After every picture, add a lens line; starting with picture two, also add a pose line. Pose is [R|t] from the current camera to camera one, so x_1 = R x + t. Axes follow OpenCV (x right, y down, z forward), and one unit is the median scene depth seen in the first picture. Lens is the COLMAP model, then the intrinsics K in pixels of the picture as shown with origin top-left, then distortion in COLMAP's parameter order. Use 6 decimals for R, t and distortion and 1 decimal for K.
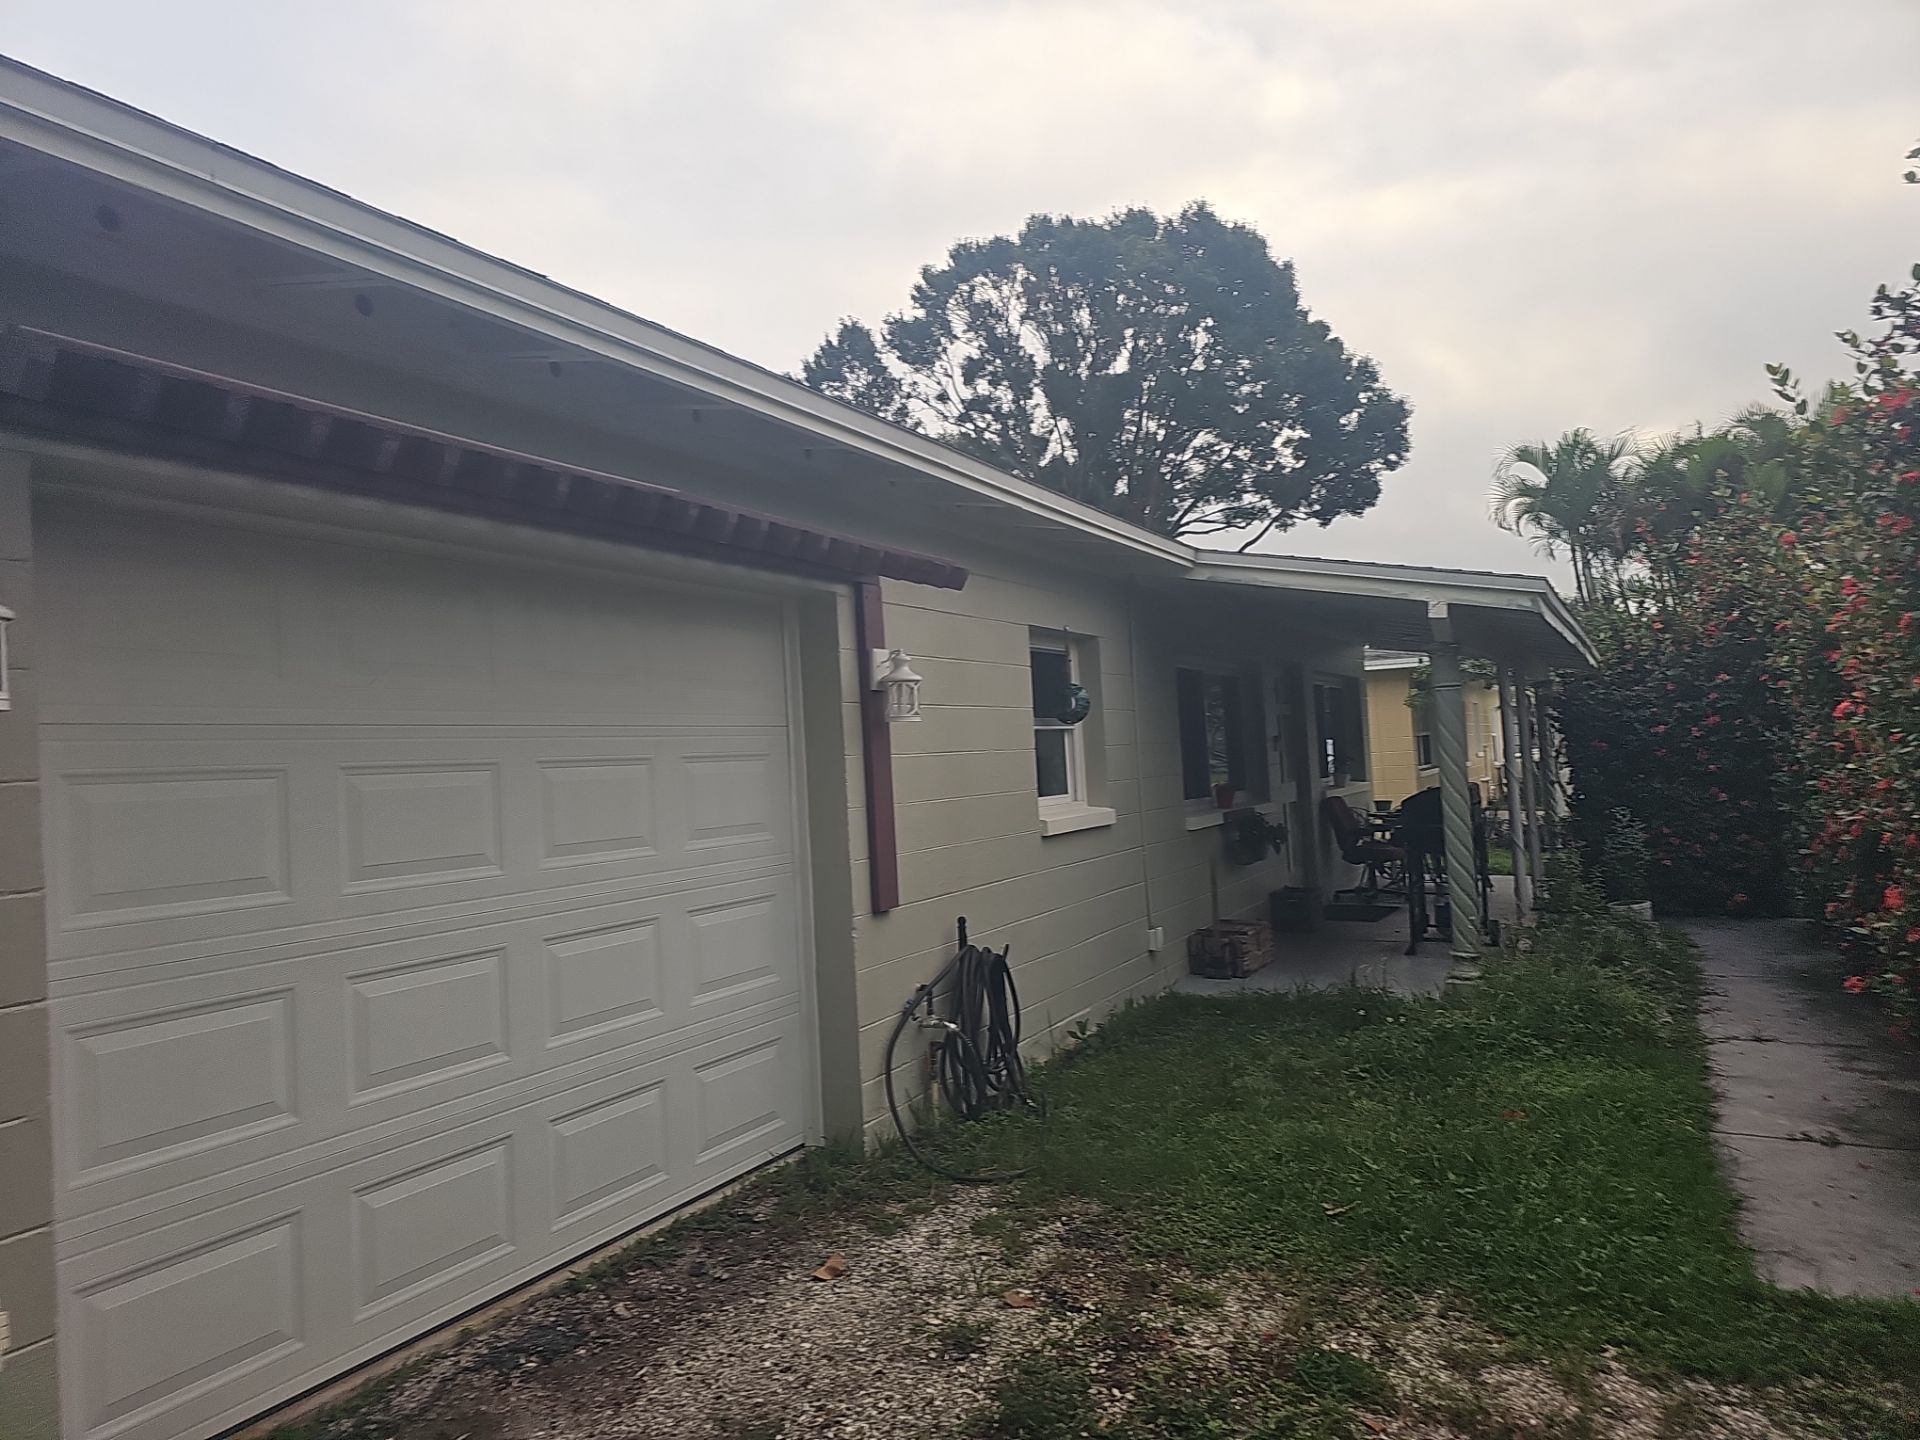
lens RADIAL K [[1249.9, 0, 989.2], [0, 1249.9, 682.3], [0, 0, 1]] dist [0.074597, -0.076175]
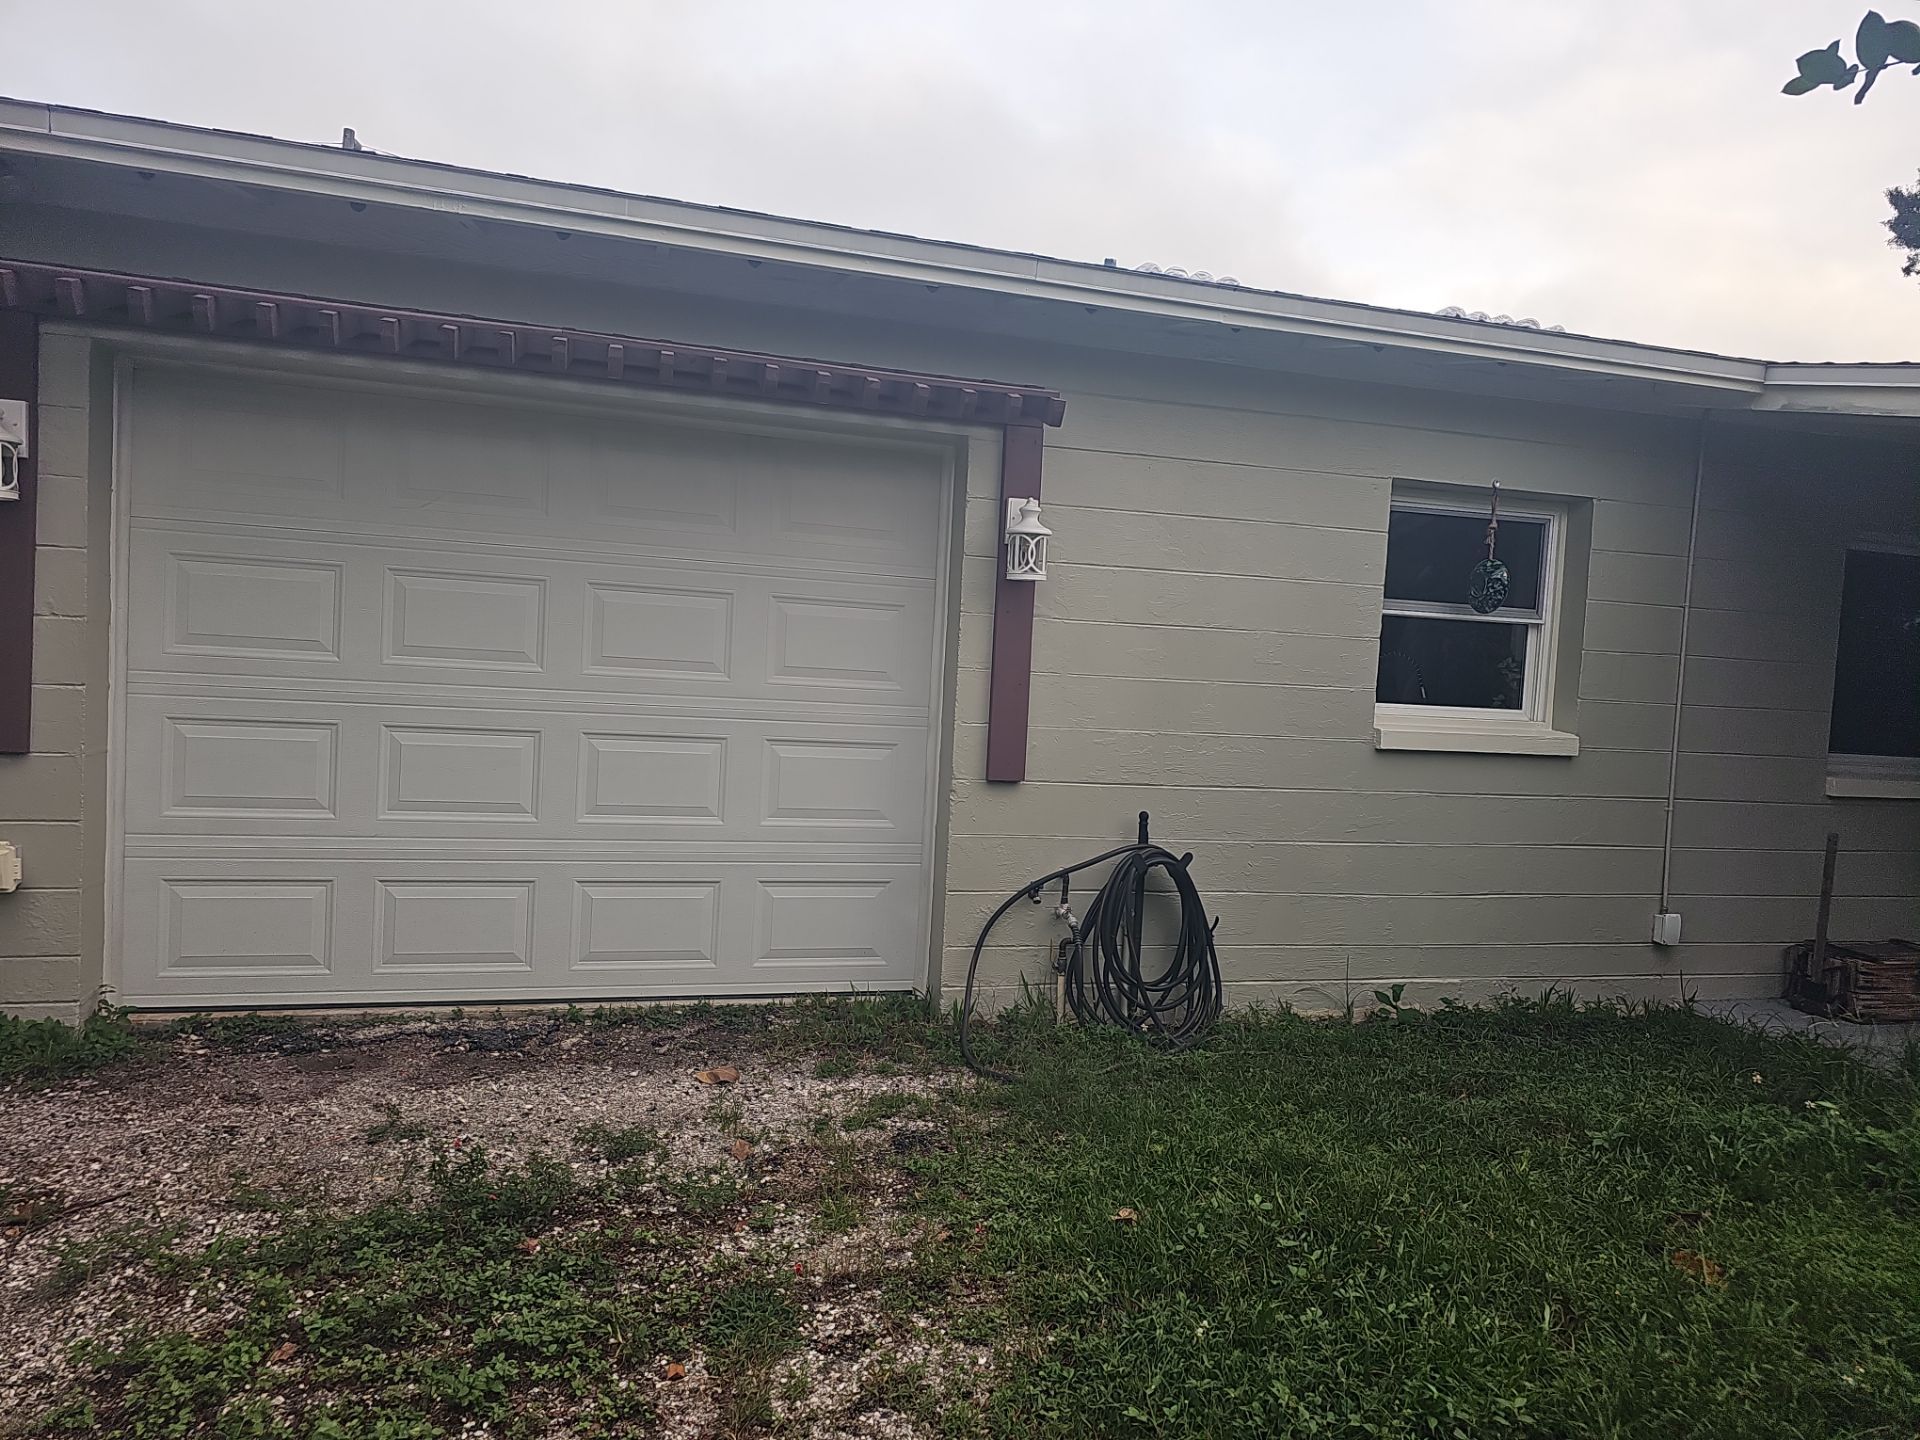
lens RADIAL K [[1295.5, 0, 960.0], [0, 1295.5, 720.0], [0, 0, 1]] dist [0.091303, -0.109918]
pose [[0.688727, 0.123868, -0.714361, 0.681076], [-0.045458, 0.990736, 0.127965, 0.016531], [0.723594, -0.055660, 0.687978, 0.367564]]
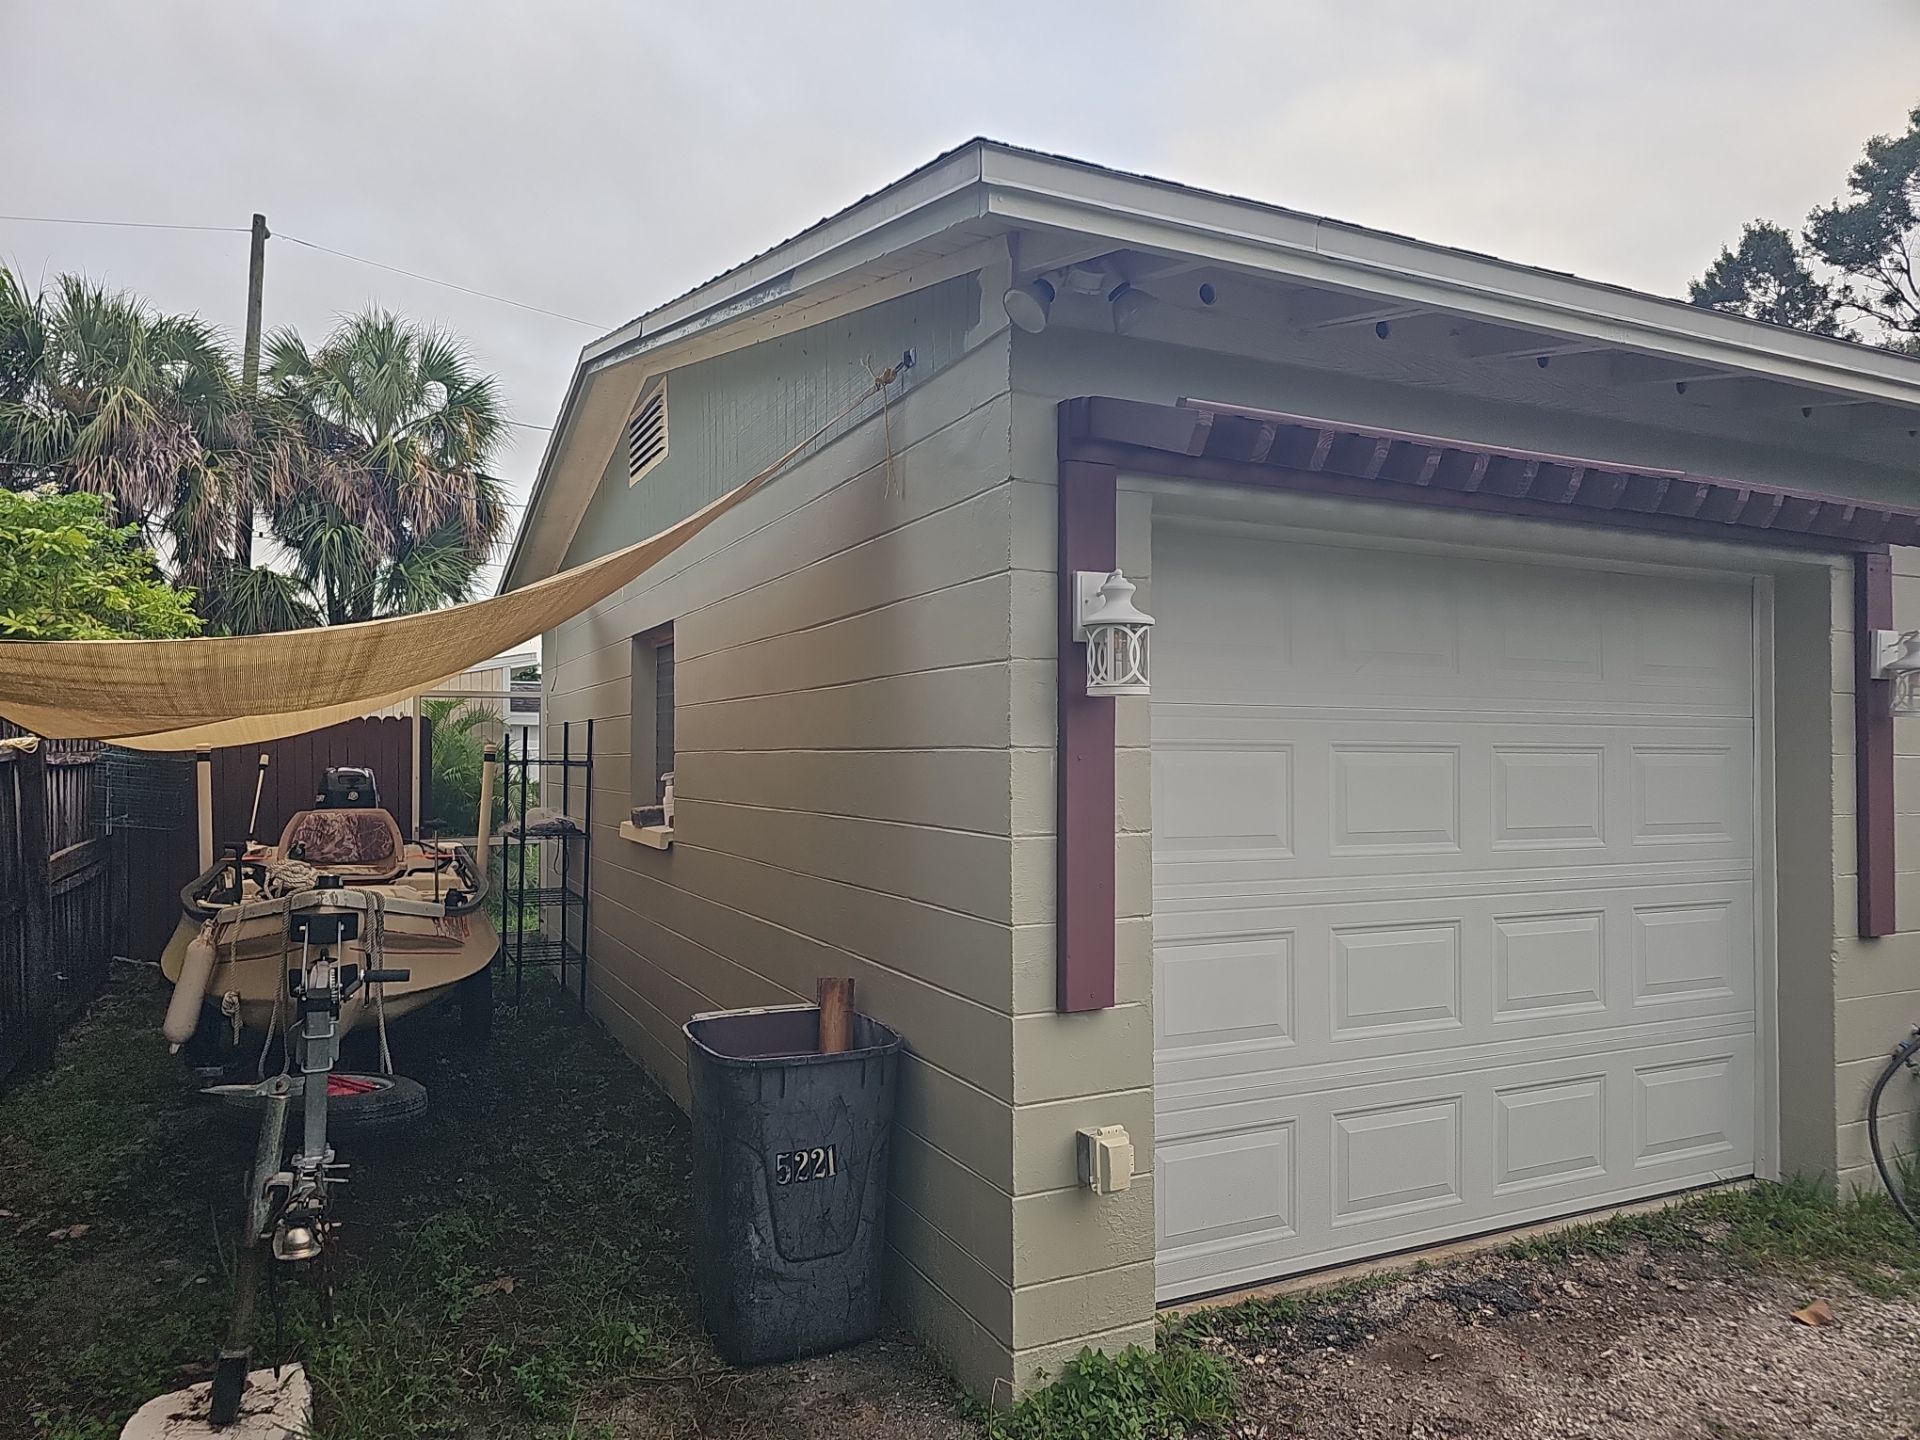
lens RADIAL K [[1279.2, 0, 960.0], [0, 1279.2, 720.0], [0, 0, 1]] dist [0.016136, -0.015062]
pose [[0.799252, 0.035011, -0.599975, -0.068785], [-0.004332, 0.998611, 0.052502, -0.009534], [0.600980, -0.039364, 0.798294, -0.082360]]
